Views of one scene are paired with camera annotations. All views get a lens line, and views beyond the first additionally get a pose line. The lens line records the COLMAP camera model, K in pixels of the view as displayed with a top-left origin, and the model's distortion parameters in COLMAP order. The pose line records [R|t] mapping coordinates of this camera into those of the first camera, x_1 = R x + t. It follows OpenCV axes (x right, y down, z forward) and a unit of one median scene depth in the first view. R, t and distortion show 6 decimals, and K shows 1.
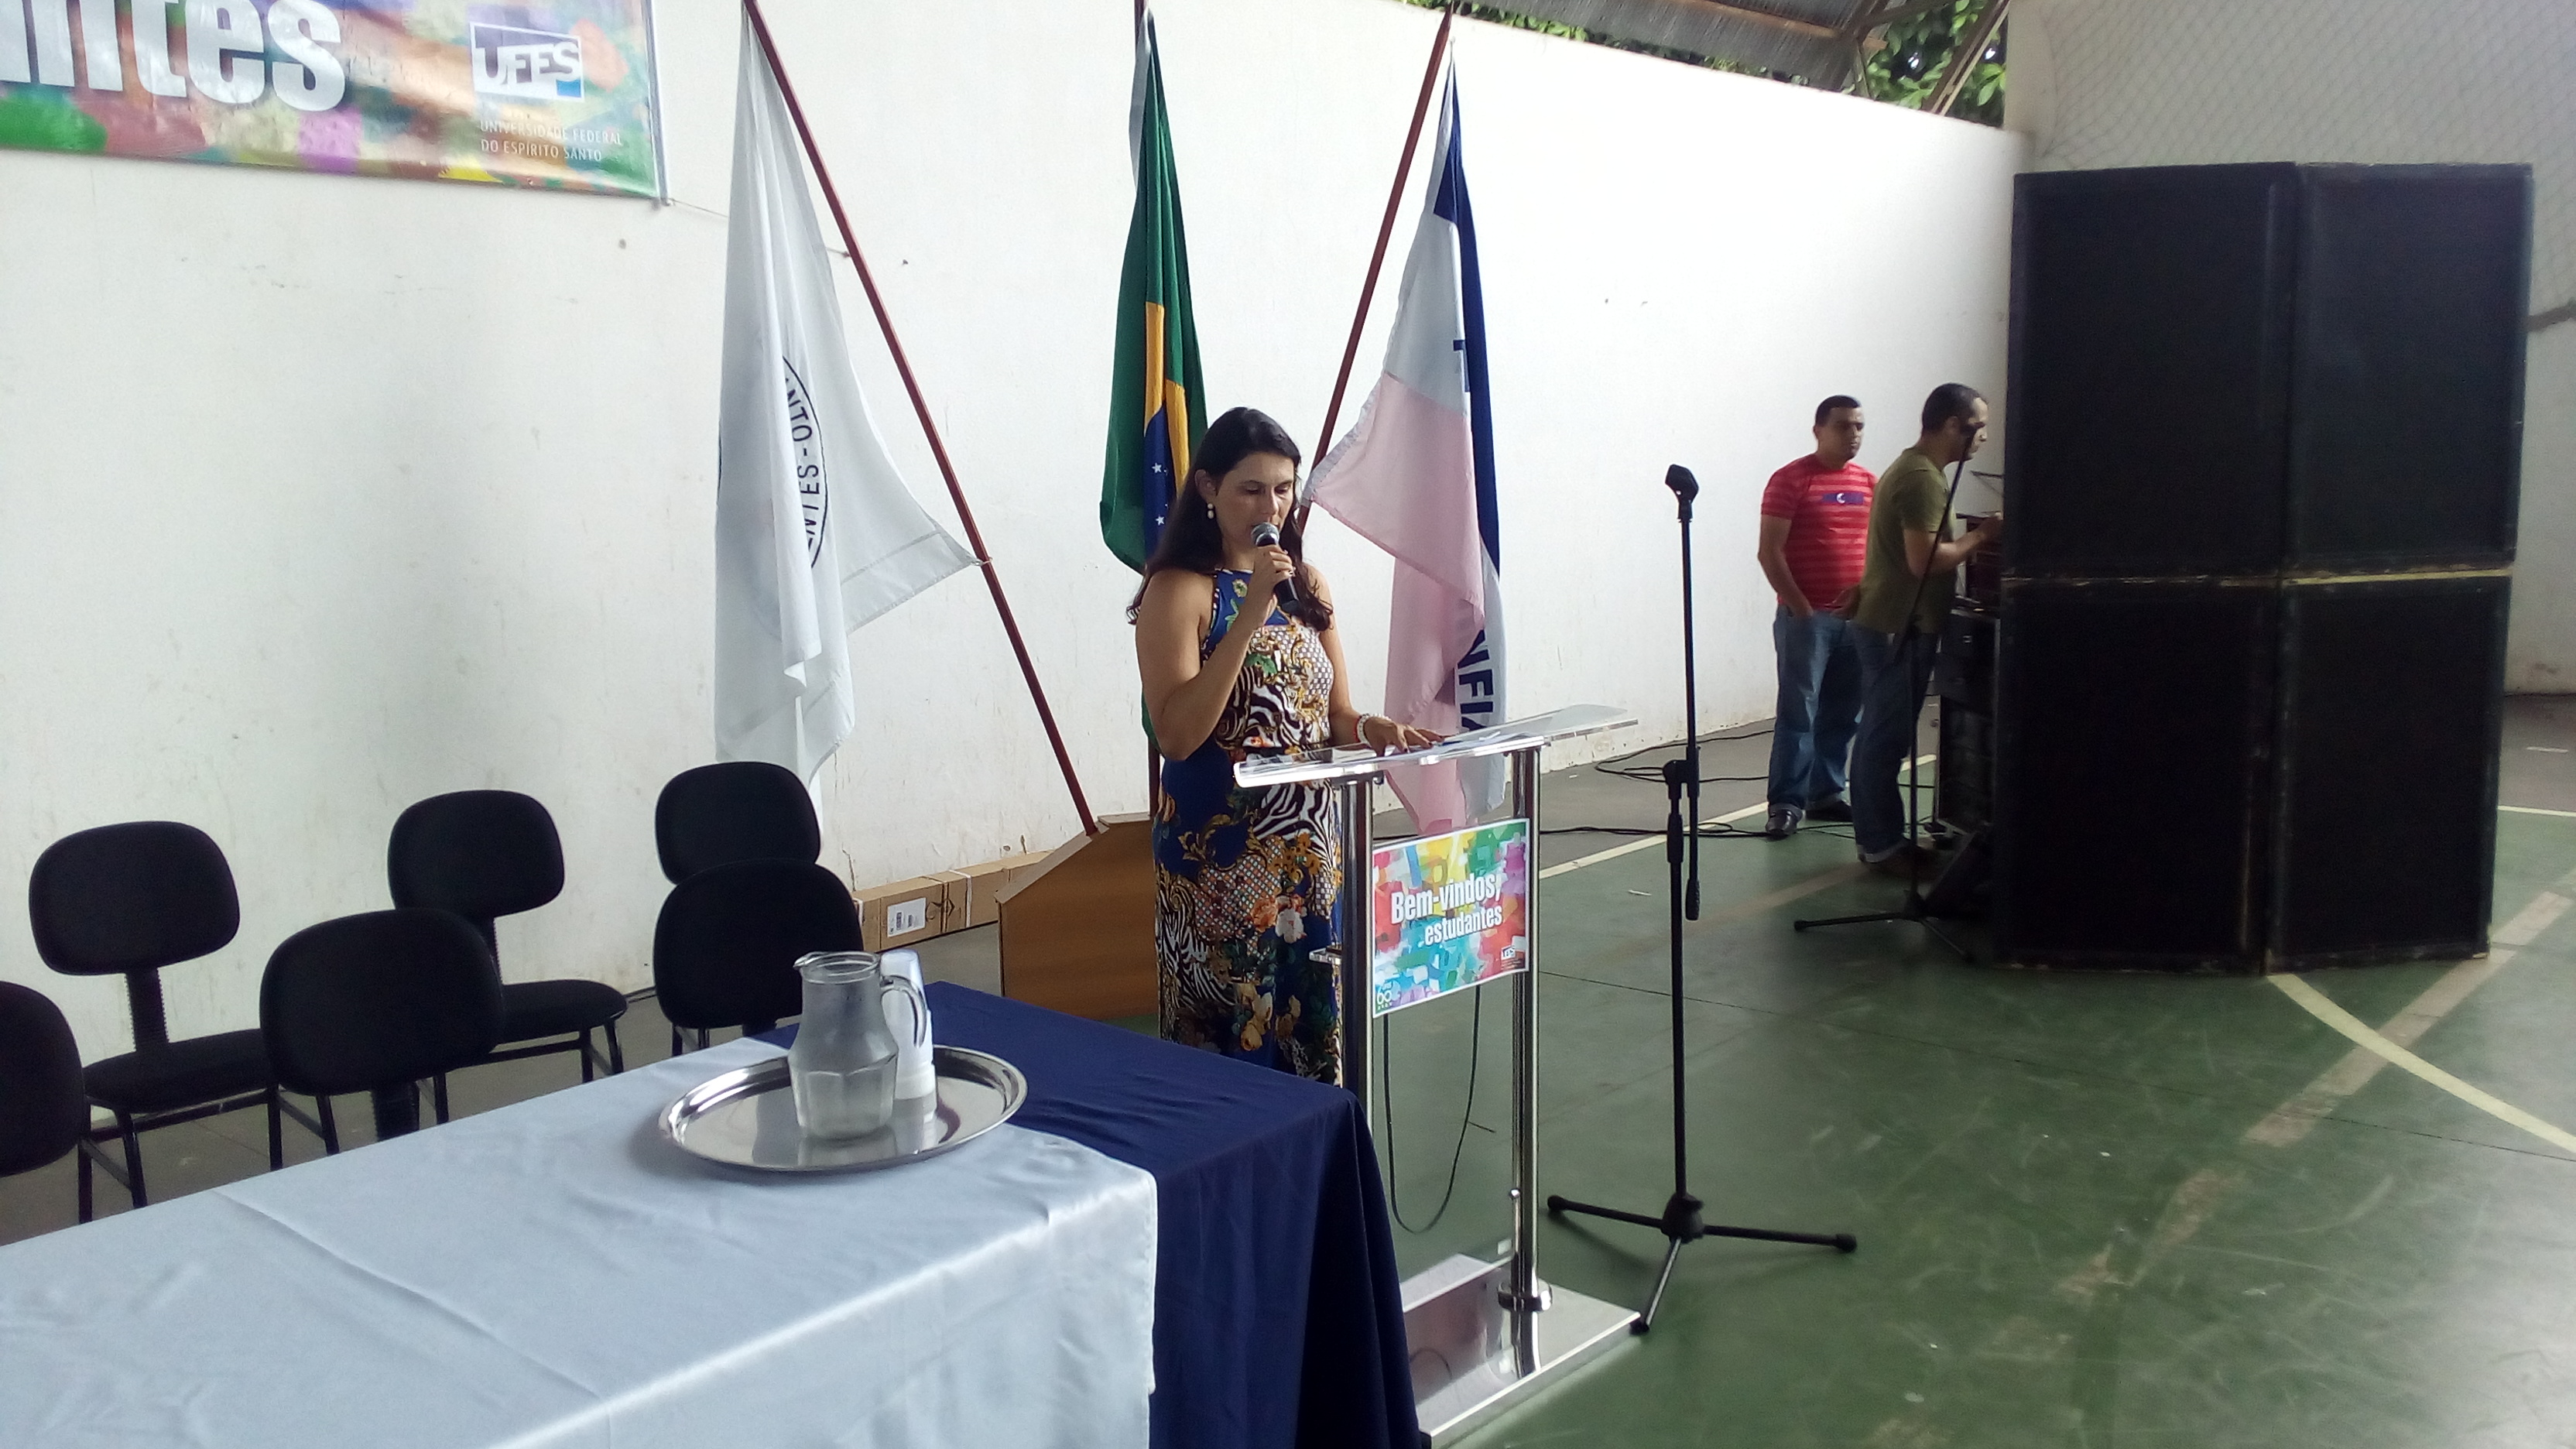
lens RADIAL K [[2079.5, 0, 1282.7], [0, 2079.5, 738.8], [0, 0, 1]] dist [0.103347, -0.151117]
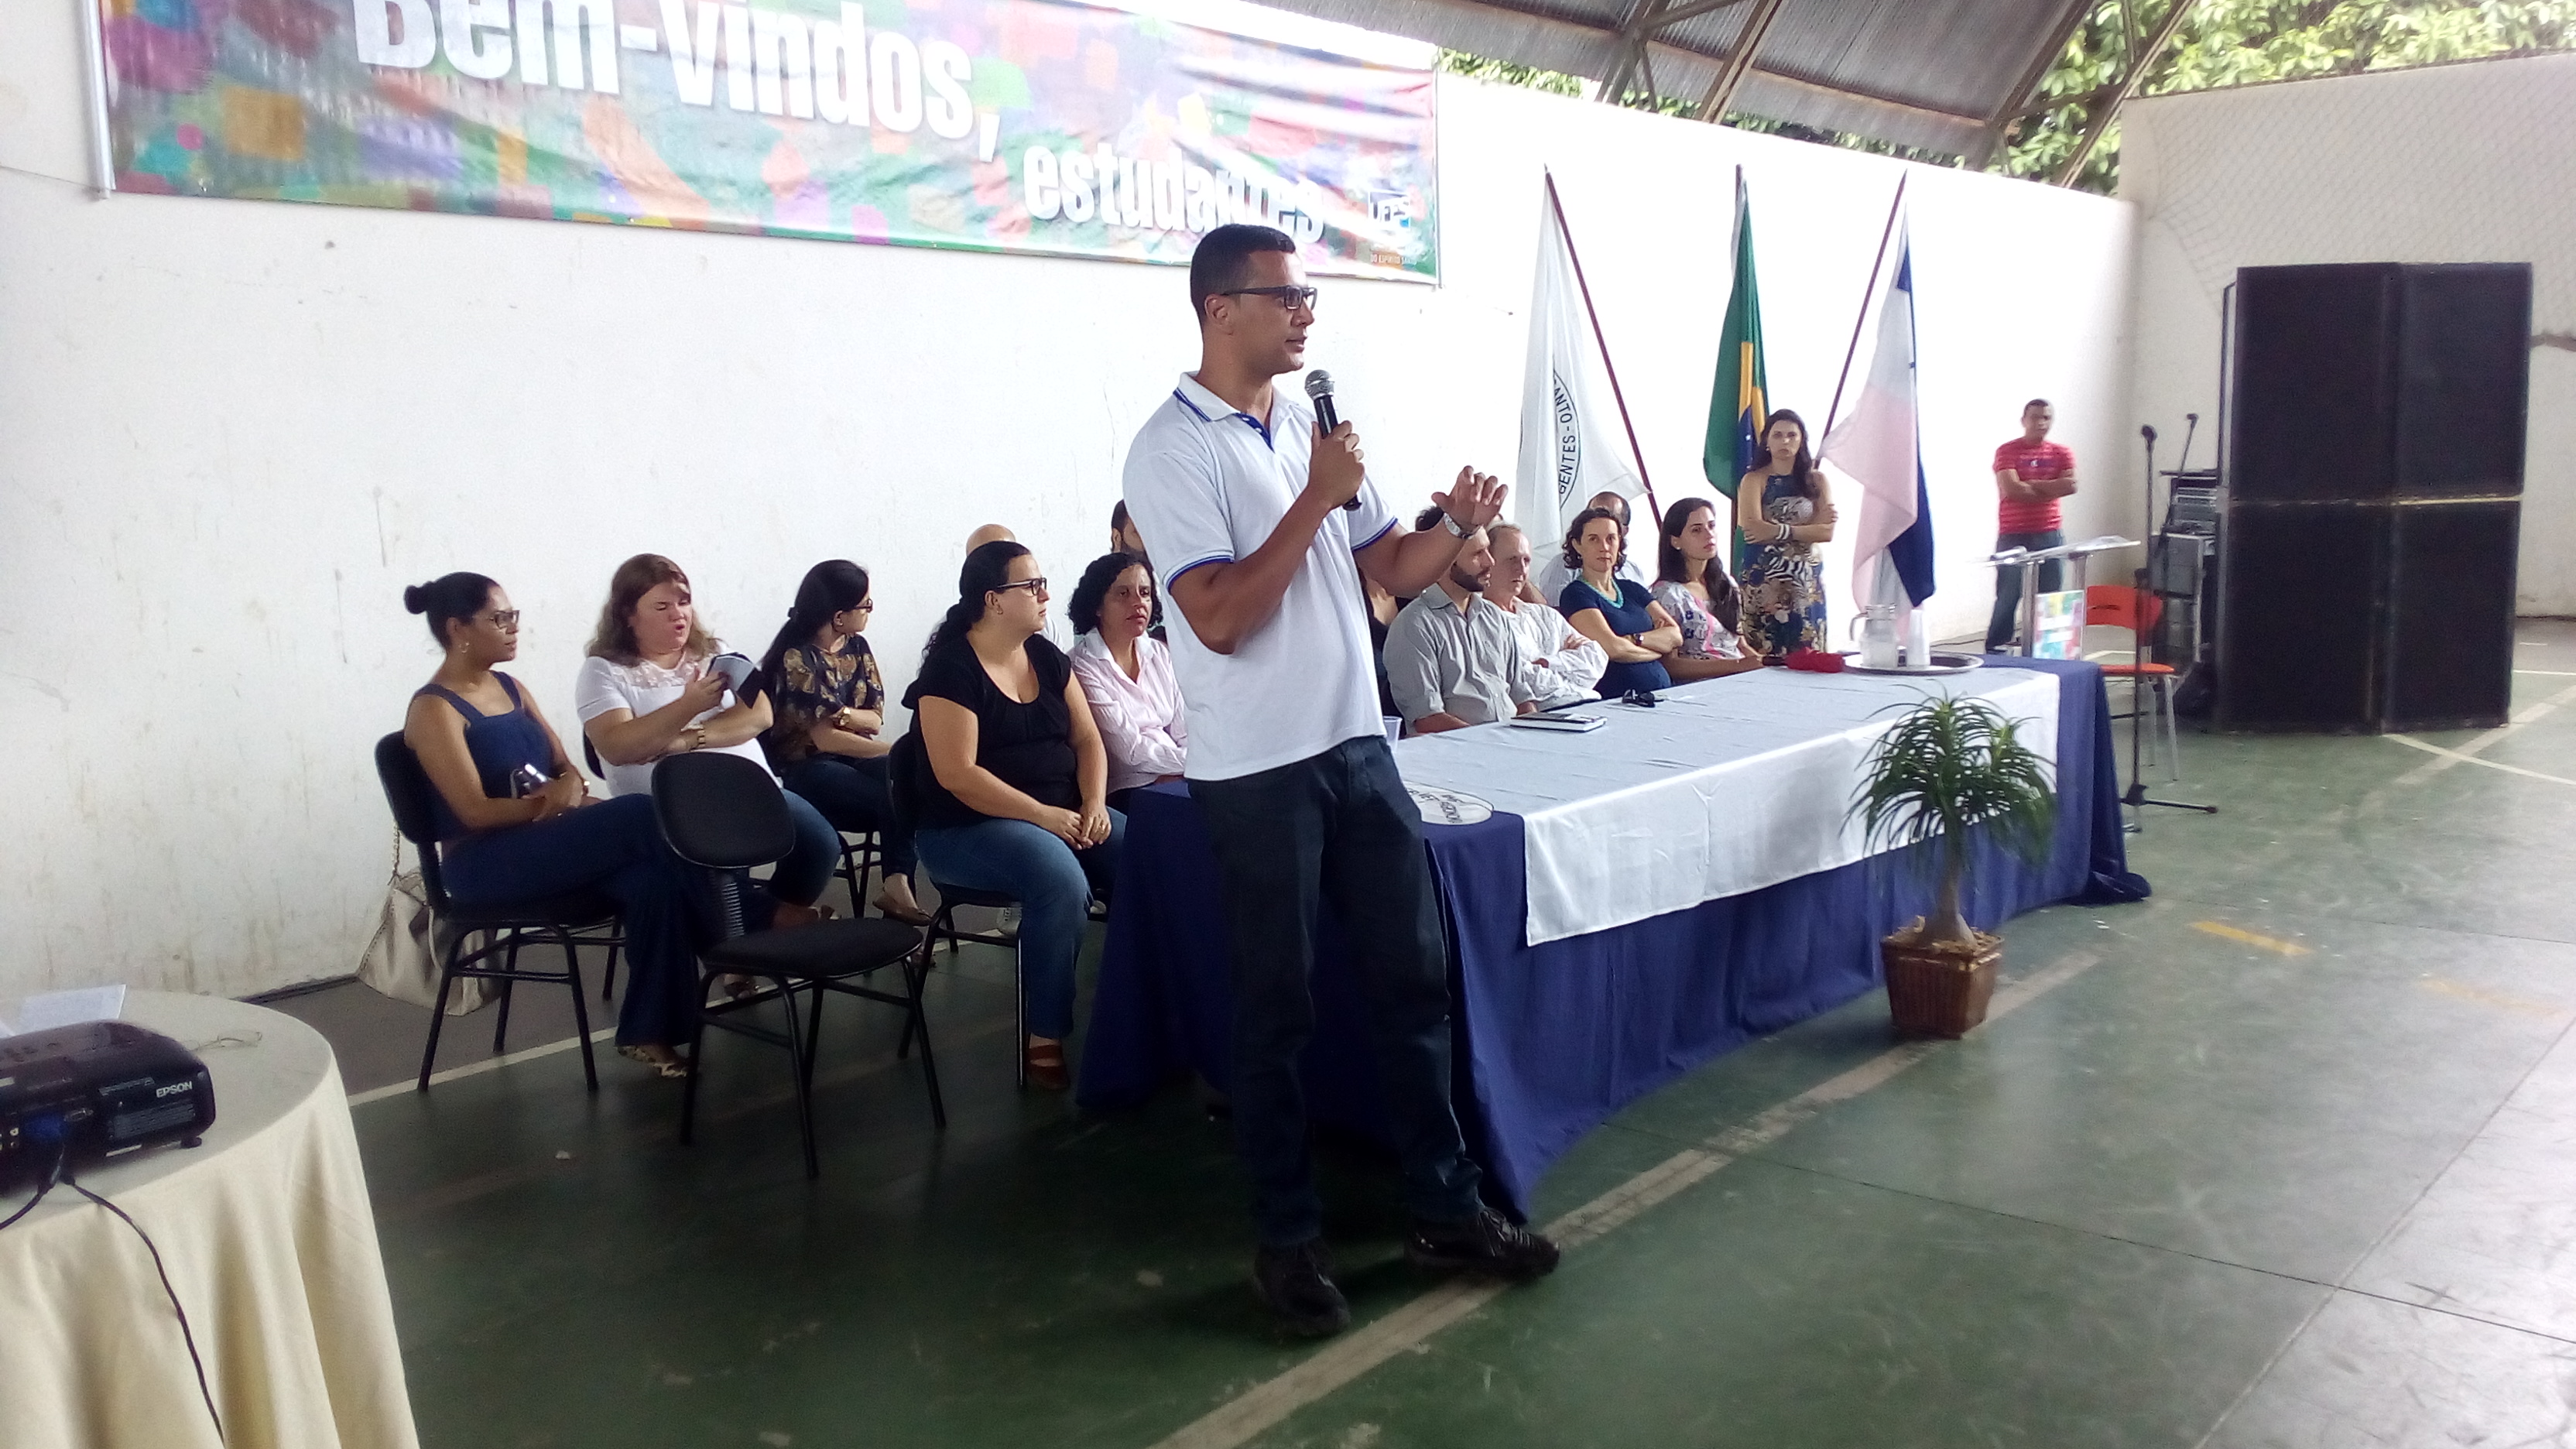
lens RADIAL K [[2079.5, 0, 1290.1], [0, 2079.5, 719.4], [0, 0, 1]] dist [0.103347, -0.151117]
pose [[0.999857, -0.002987, 0.016656, -0.451624], [0.003200, 0.999913, -0.012797, 0.121015], [-0.016616, 0.012848, 0.999779, -0.704469]]
